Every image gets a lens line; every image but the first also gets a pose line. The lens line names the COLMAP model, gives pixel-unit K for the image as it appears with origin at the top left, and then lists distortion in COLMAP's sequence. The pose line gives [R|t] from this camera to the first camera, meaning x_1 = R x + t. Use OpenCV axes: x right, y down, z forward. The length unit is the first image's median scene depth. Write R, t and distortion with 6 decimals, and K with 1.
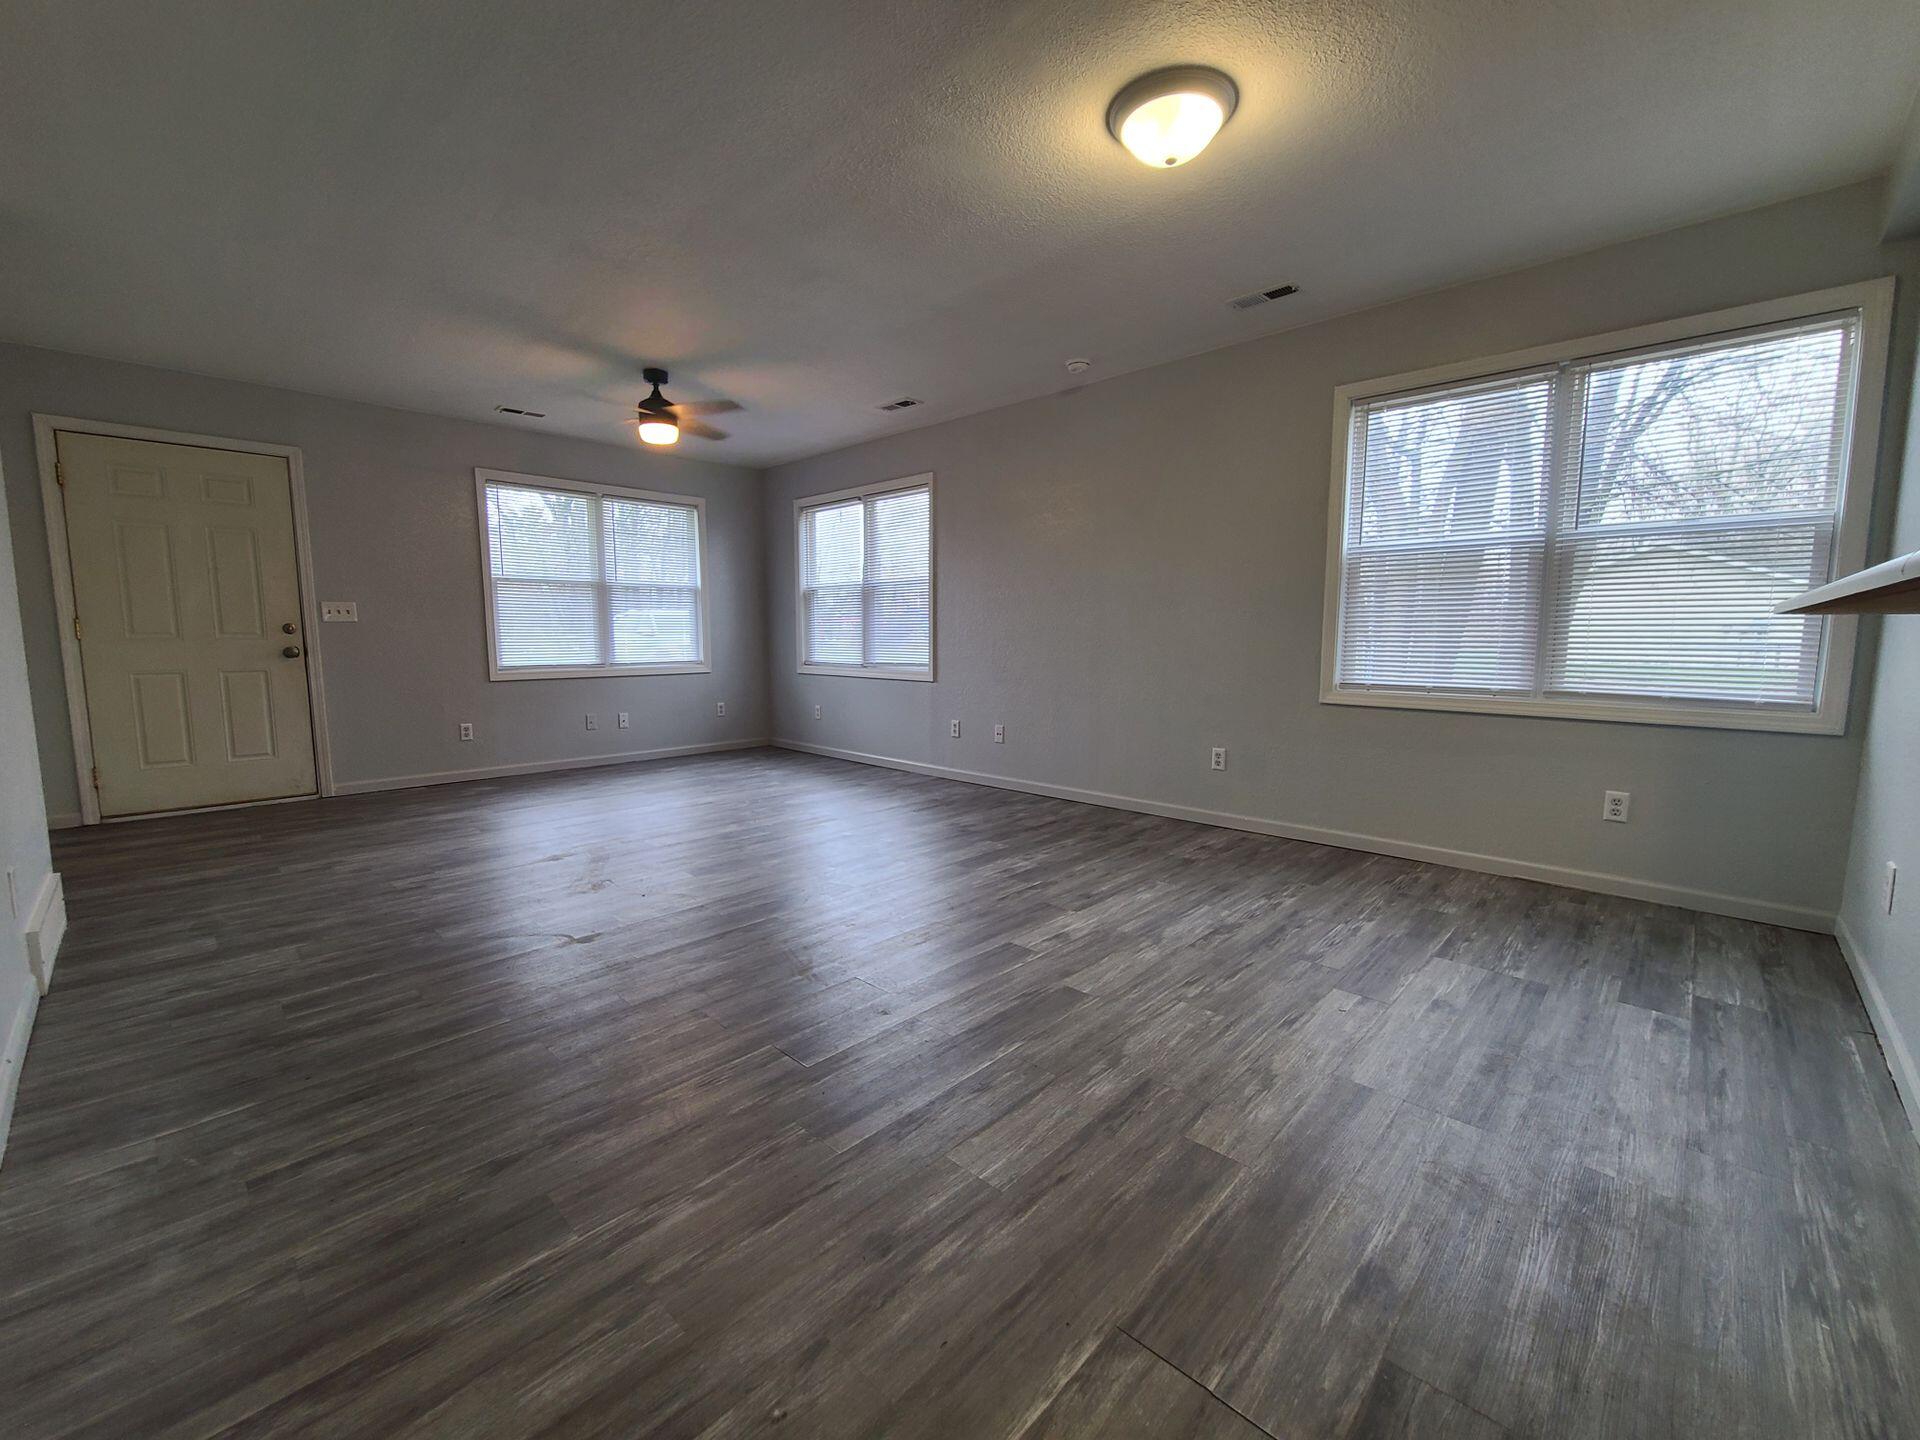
lens RADIAL K [[786.0, 0, 962.8], [0, 786.0, 721.3], [0, 0, 1]] dist [-0.001986, -0.000694]
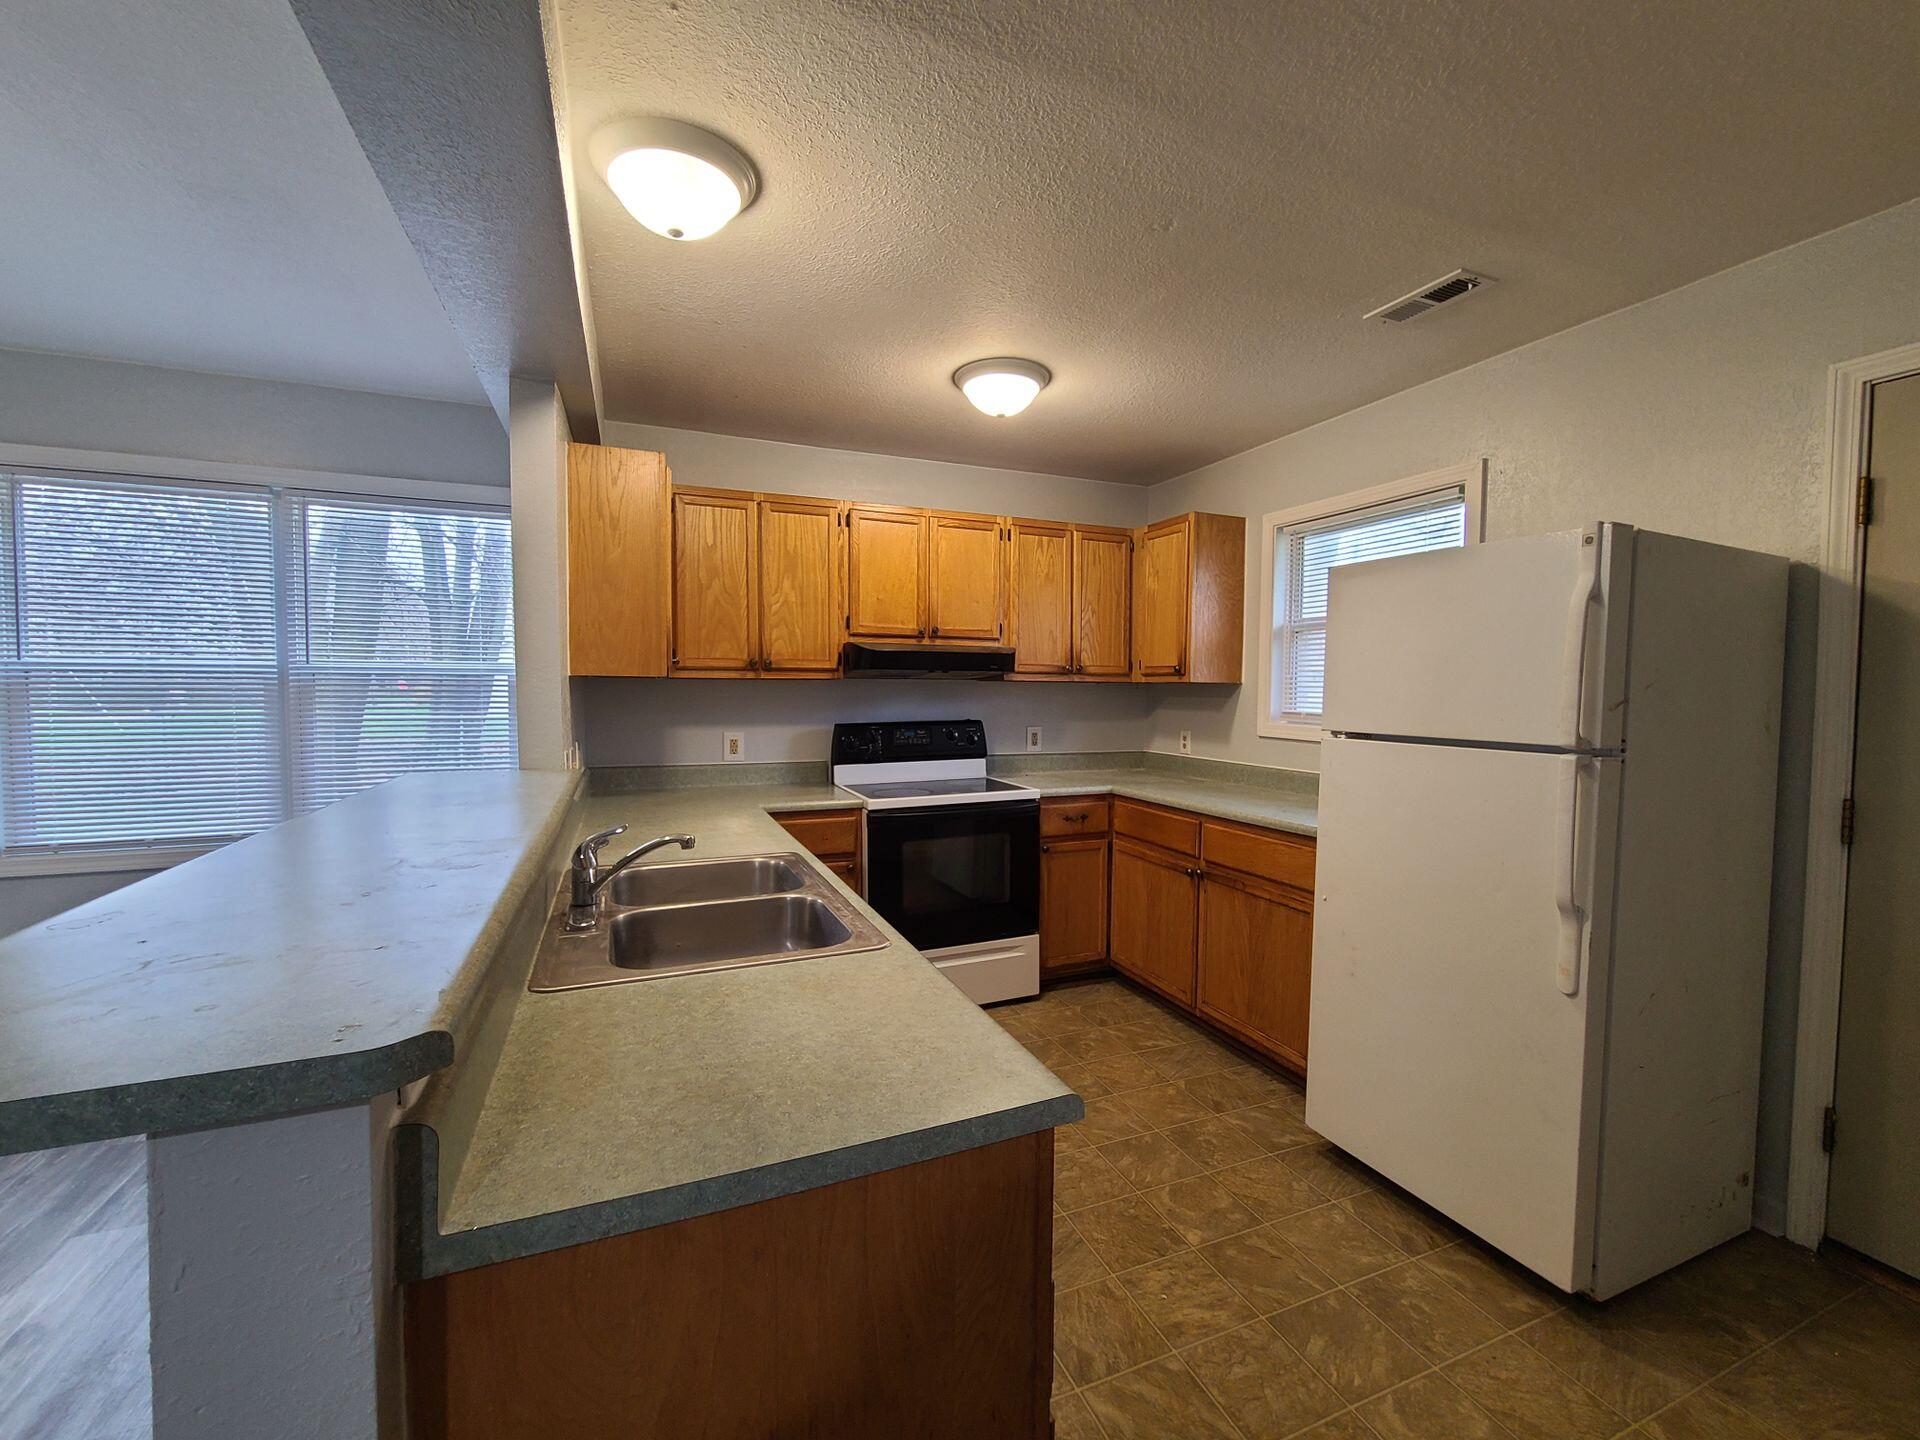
lens RADIAL K [[786.0, 0, 962.8], [0, 786.0, 721.3], [0, 0, 1]] dist [-0.001986, -0.000694]
pose [[0.400727, -0.037071, 0.915447, 0.200883], [0.094214, 0.995552, -0.000926, -0.088873], [-0.911340, 0.086619, 0.402437, -0.106030]]
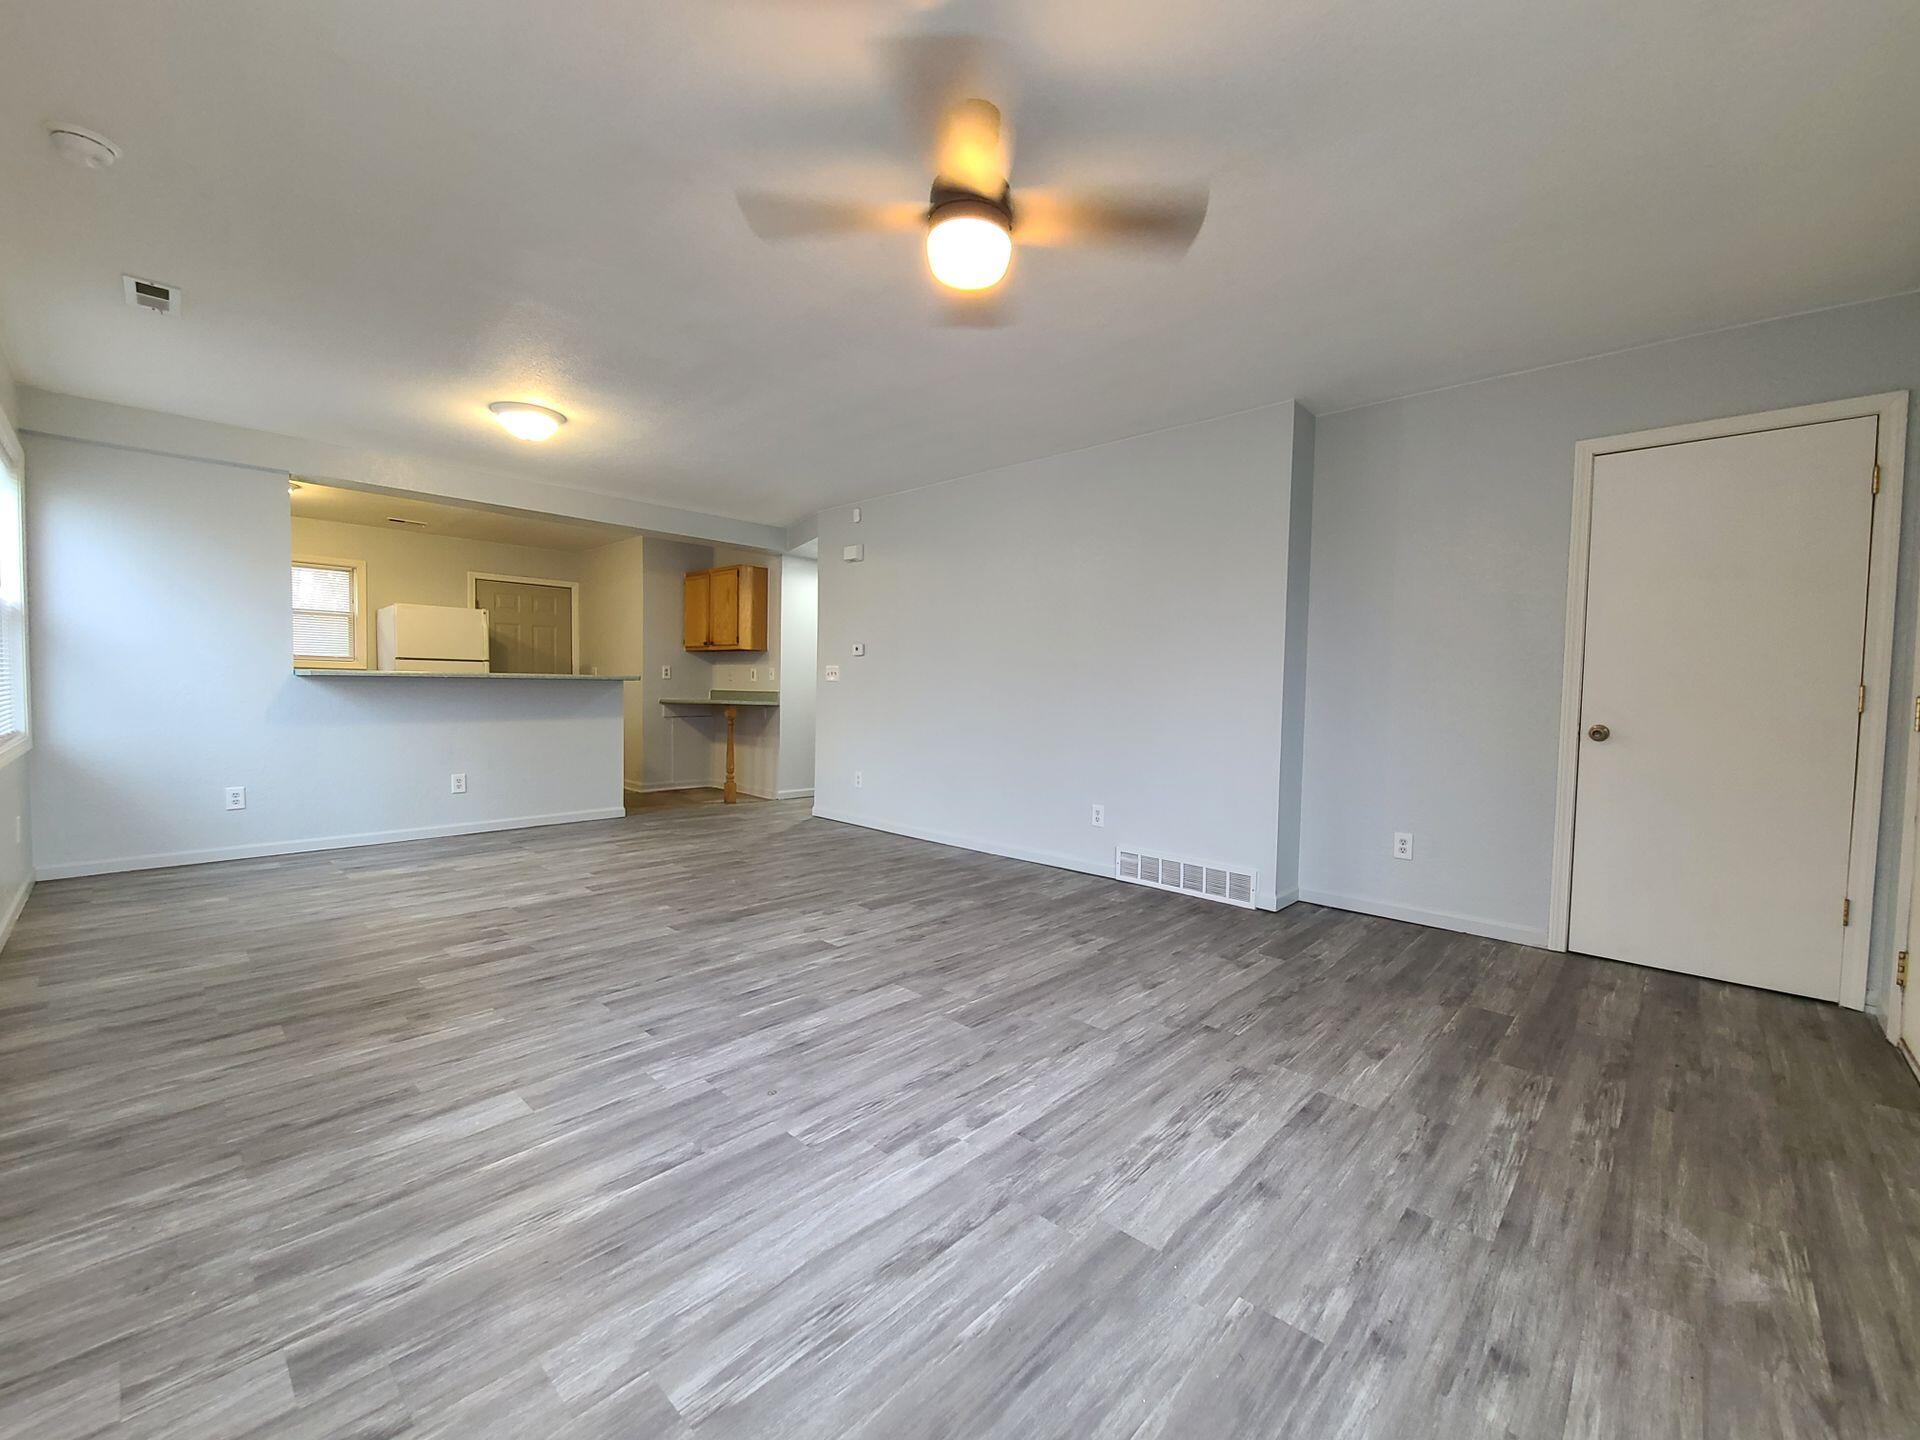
lens RADIAL K [[786.0, 0, 962.8], [0, 786.0, 721.3], [0, 0, 1]] dist [-0.001986, -0.000694]
pose [[-0.999779, -0.018276, -0.010342, -0.506194], [-0.019665, 0.987590, 0.155817, -0.236149], [0.007366, 0.155986, -0.987732, 1.951491]]
